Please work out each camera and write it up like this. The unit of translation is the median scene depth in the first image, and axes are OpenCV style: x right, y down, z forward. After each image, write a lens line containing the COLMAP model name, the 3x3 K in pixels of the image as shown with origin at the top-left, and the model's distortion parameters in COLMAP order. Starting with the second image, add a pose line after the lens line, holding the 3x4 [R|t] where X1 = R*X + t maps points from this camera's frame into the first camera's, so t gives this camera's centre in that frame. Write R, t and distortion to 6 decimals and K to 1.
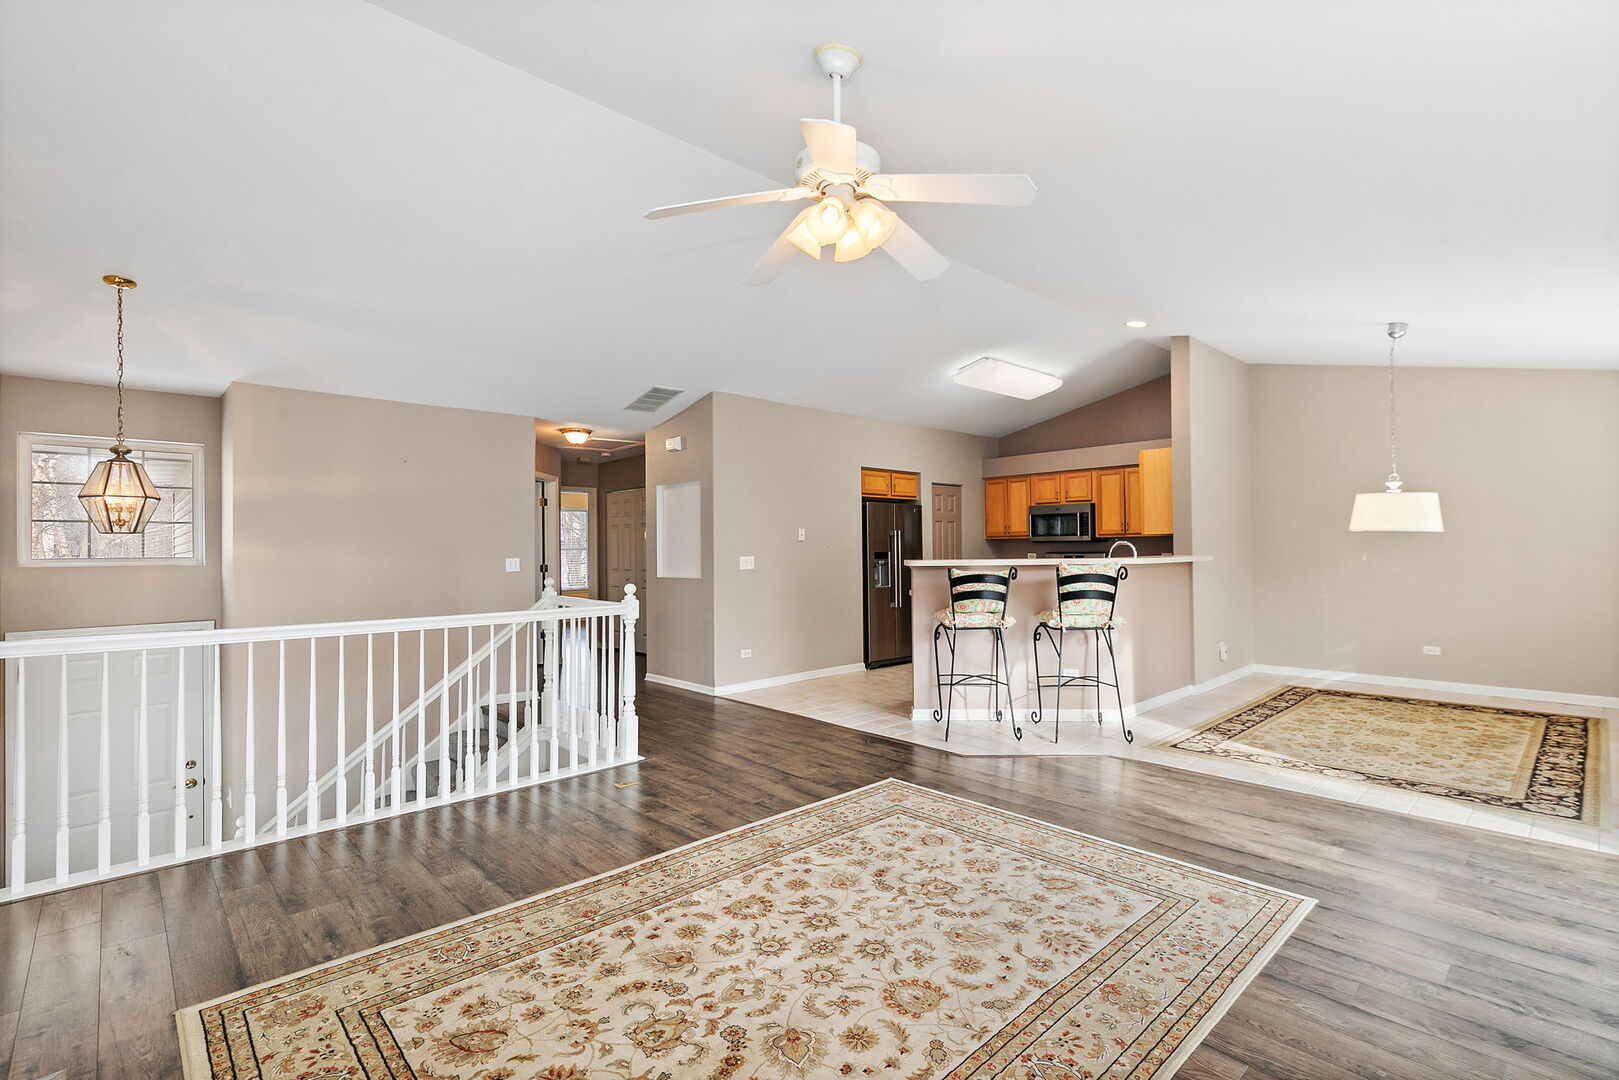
lens RADIAL K [[753.2, 0, 809.5], [0, 753.2, 540.0], [0, 0, 1]] dist [0.001825, 0.000144]
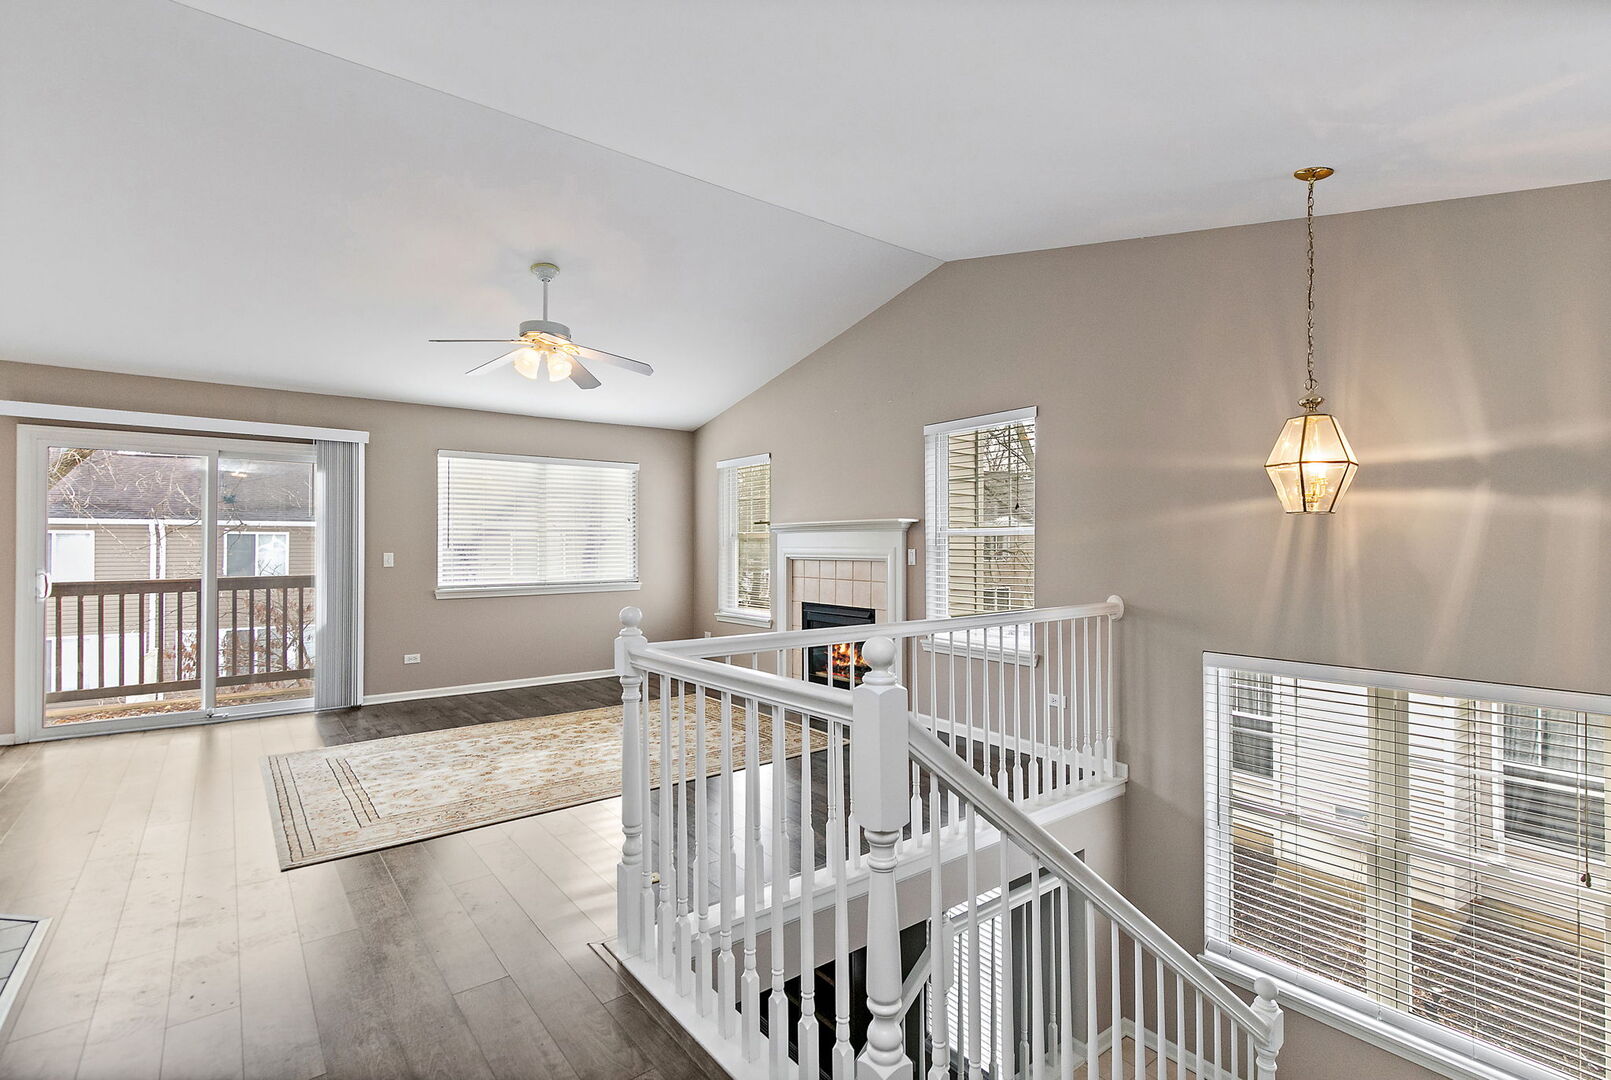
lens RADIAL K [[749.5, 0, 805.5], [0, 749.5, 540.0], [0, 0, 1]] dist [0.001825, 0.000144]
pose [[-0.995722, 0.008134, 0.092042, -0.653338], [0.006768, 0.999862, -0.015145, 0.026533], [-0.092153, -0.014458, -0.995640, 2.404297]]
